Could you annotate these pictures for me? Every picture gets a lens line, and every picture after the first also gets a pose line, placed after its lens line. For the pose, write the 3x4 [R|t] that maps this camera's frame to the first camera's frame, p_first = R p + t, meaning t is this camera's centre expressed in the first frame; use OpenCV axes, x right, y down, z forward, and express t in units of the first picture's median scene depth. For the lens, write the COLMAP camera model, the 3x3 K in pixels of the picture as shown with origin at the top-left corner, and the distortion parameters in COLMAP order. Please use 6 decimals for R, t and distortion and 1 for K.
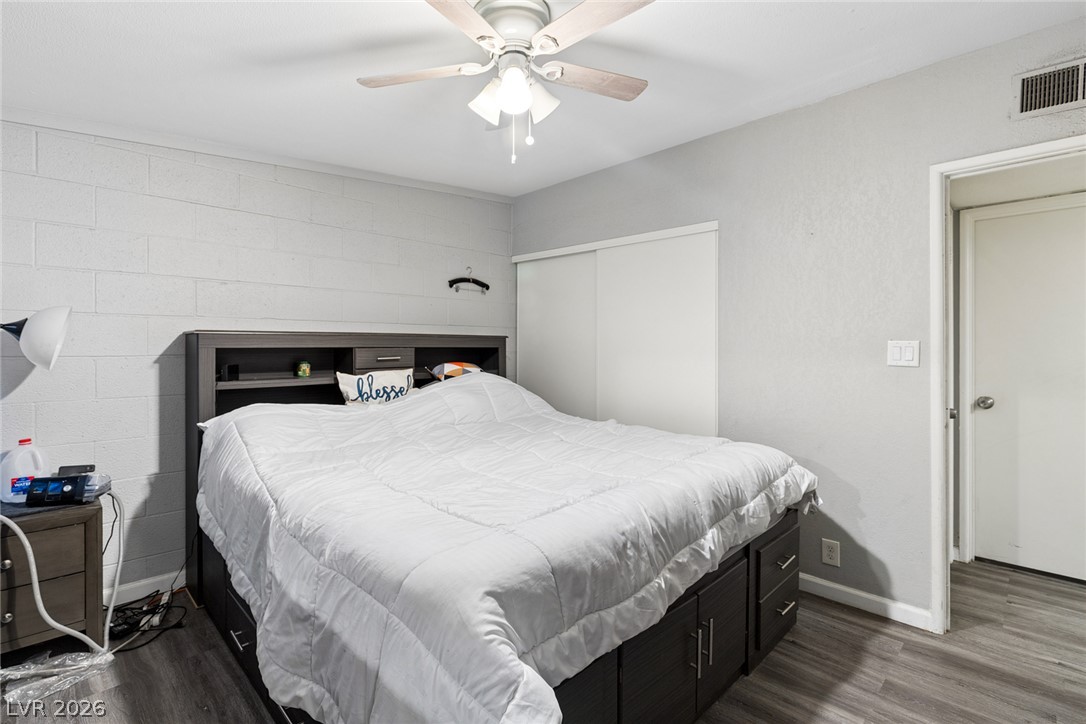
lens RADIAL K [[493.6, 0, 543.0], [0, 493.6, 352.8], [0, 0, 1]] dist [0.009581, -0.005291]
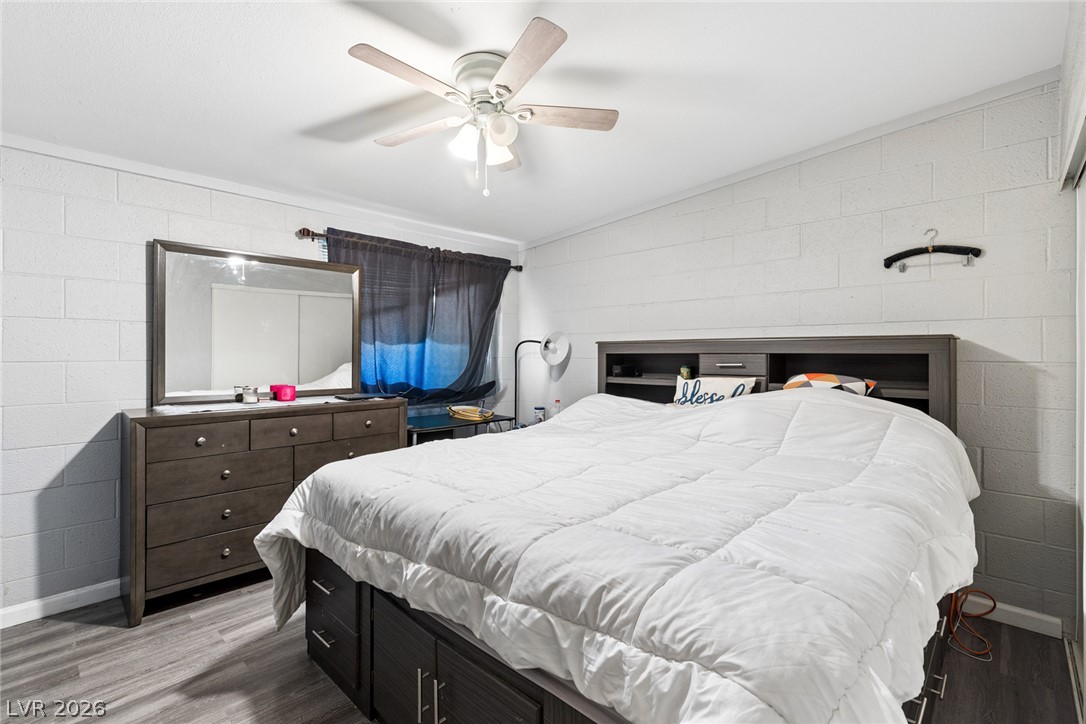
lens RADIAL K [[493.6, 0, 543.0], [0, 493.6, 357.0], [0, 0, 1]] dist [0.009581, -0.005291]
pose [[0.024253, 0.005849, -0.999689, 0.689812], [-0.015310, 0.999868, 0.005479, -0.003628], [0.999589, 0.015173, 0.024340, 0.682363]]
